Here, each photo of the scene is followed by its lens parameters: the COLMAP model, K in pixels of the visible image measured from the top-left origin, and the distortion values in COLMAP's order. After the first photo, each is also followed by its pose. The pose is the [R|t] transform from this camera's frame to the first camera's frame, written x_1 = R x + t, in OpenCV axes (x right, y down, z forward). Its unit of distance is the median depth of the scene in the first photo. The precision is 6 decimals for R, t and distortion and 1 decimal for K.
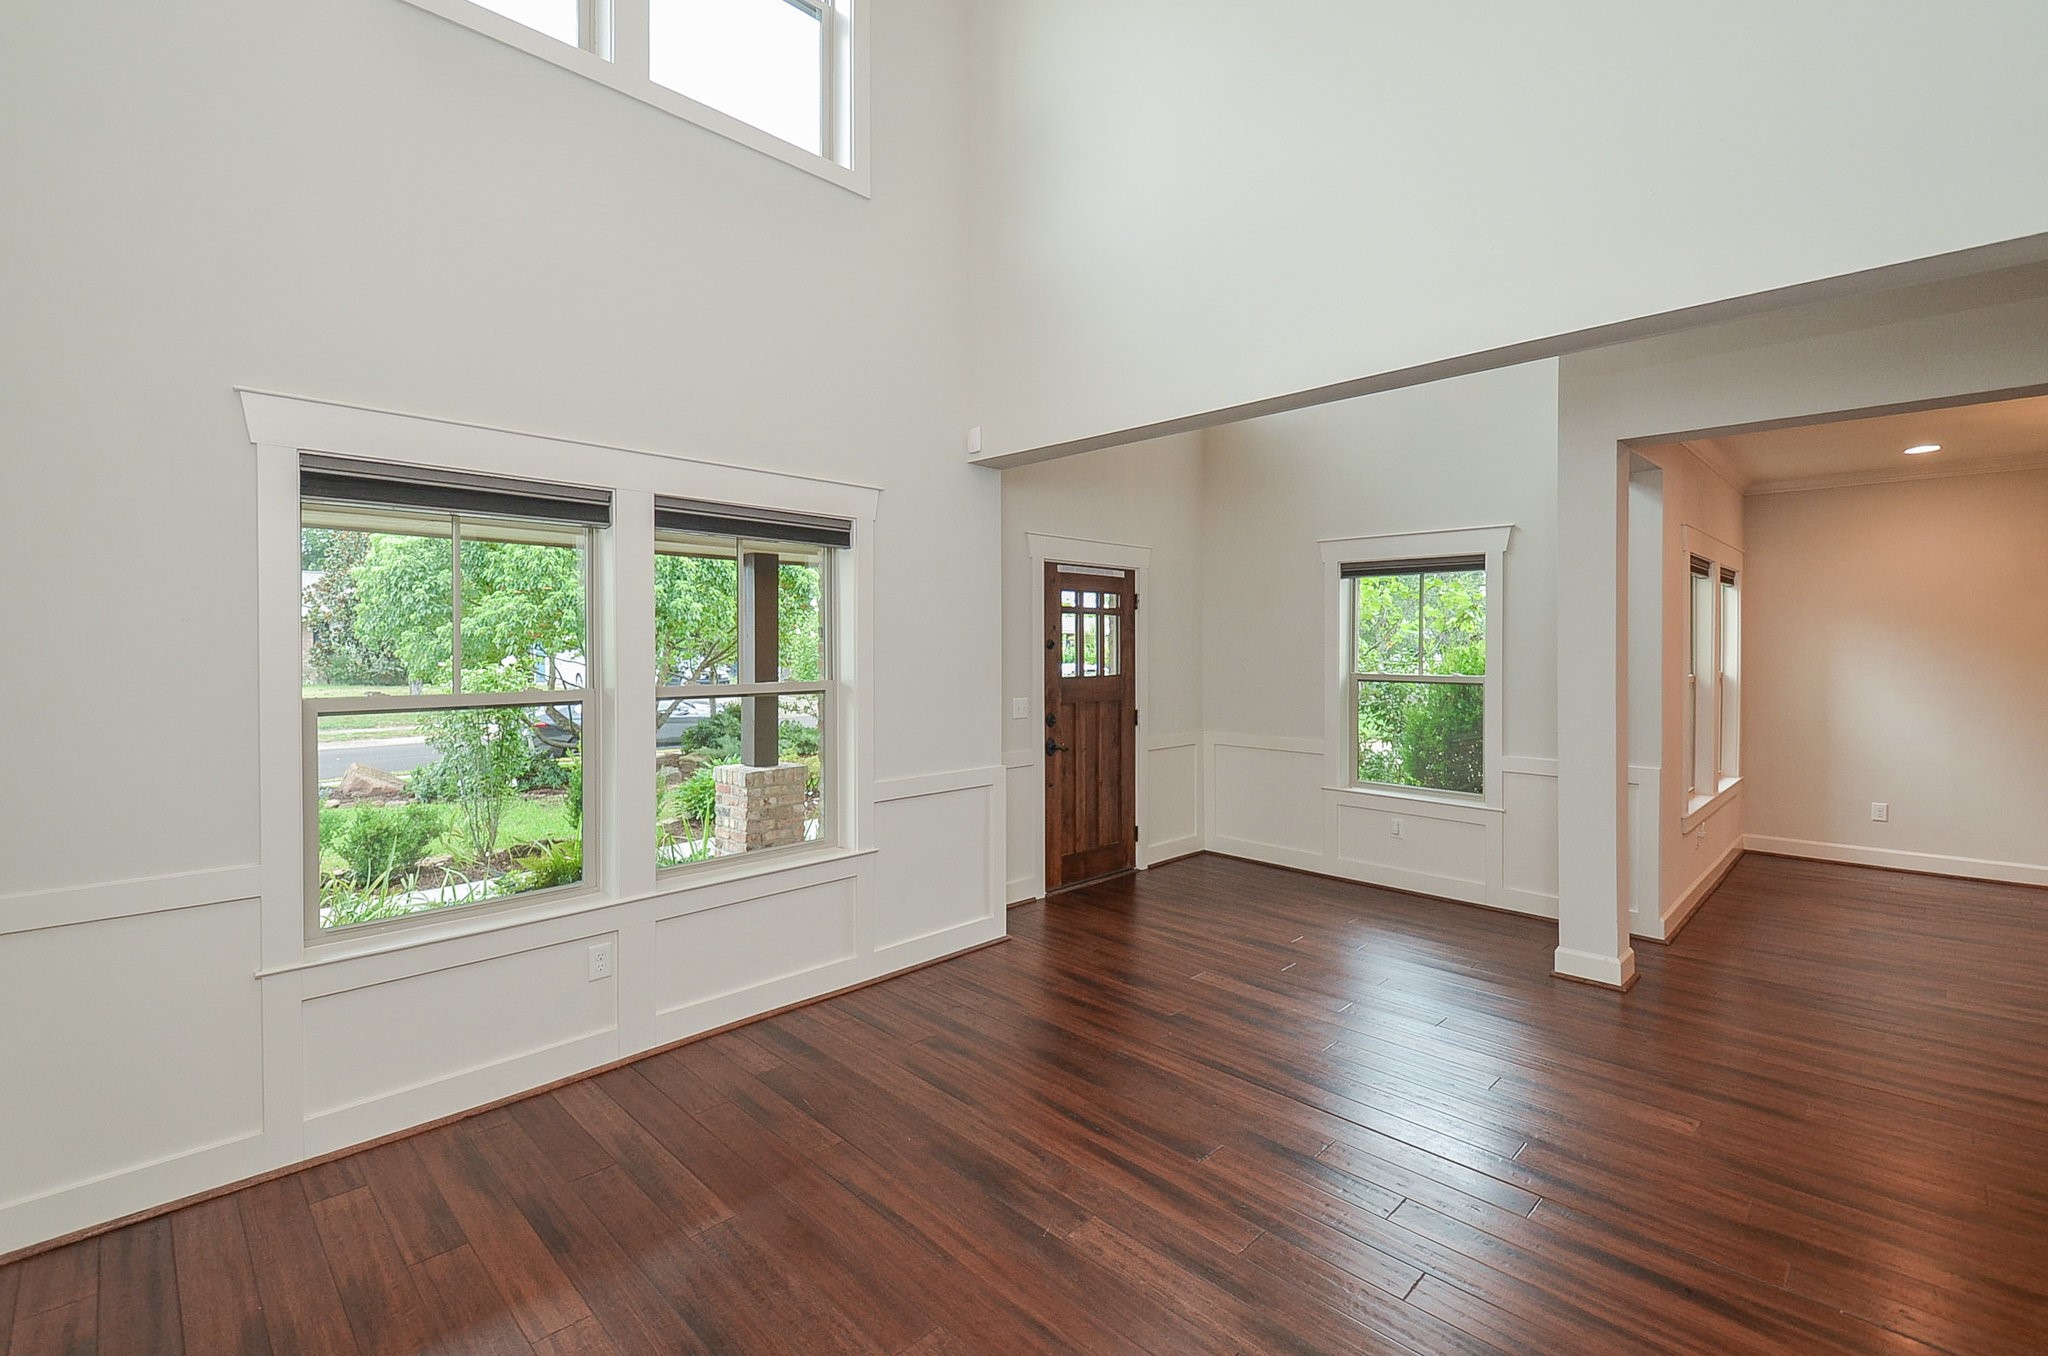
lens RADIAL K [[899.6, 0, 1018.9], [0, 899.6, 631.9], [0, 0, 1]] dist [0.011530, -0.010944]
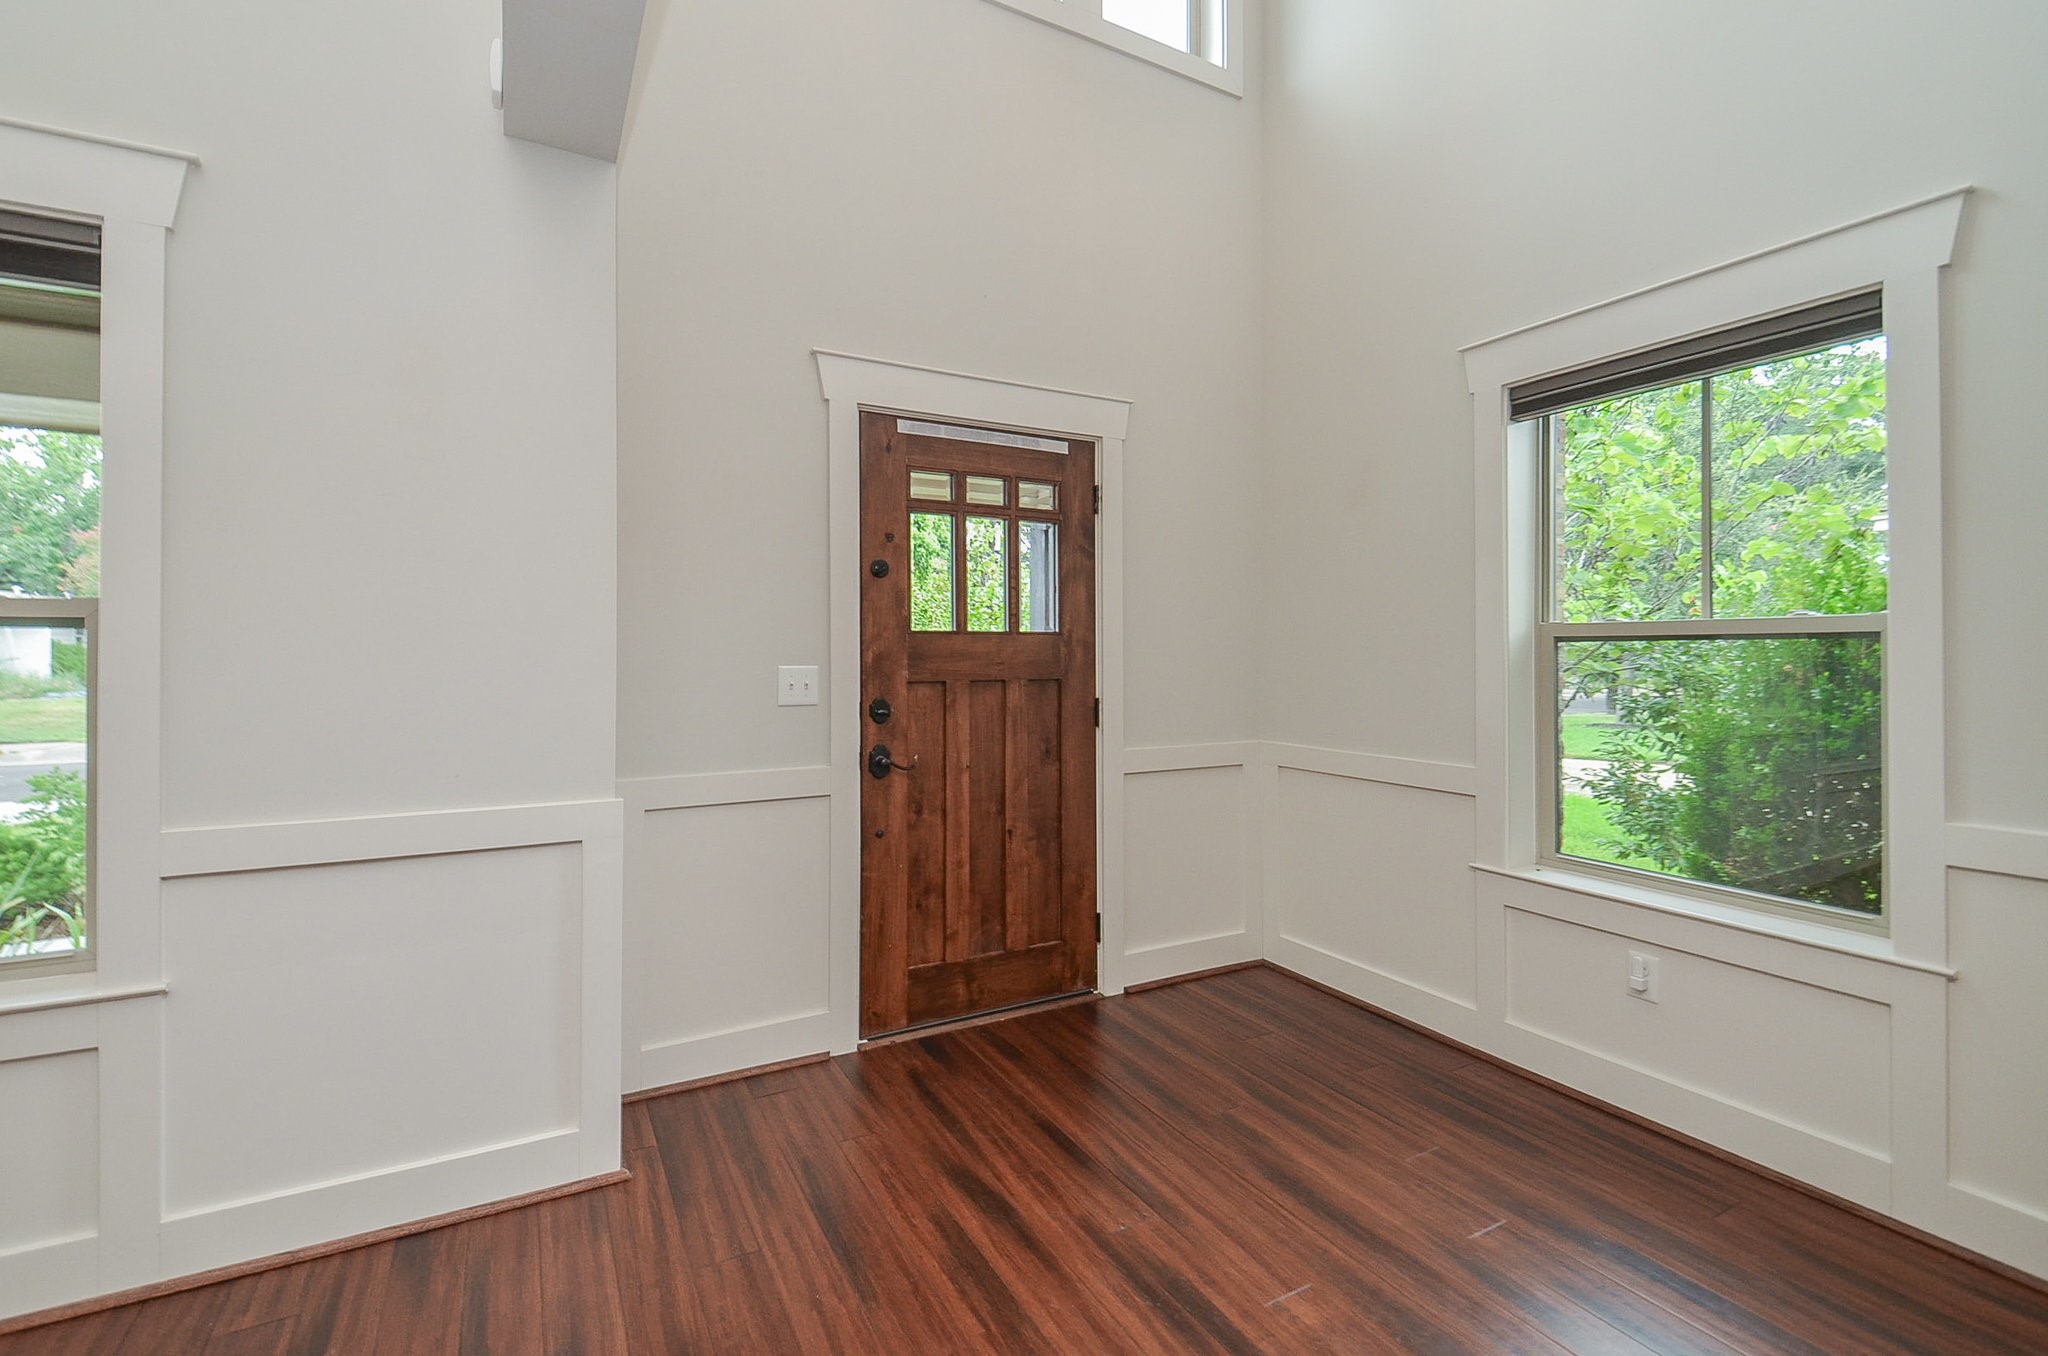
lens RADIAL K [[899.6, 0, 1021.5], [0, 899.6, 636.4], [0, 0, 1]] dist [0.011530, -0.010944]
pose [[0.959628, -0.010483, -0.281077, 0.249473], [0.008094, 0.999921, -0.009657, 0.056689], [0.281156, 0.006992, 0.959637, 0.487358]]
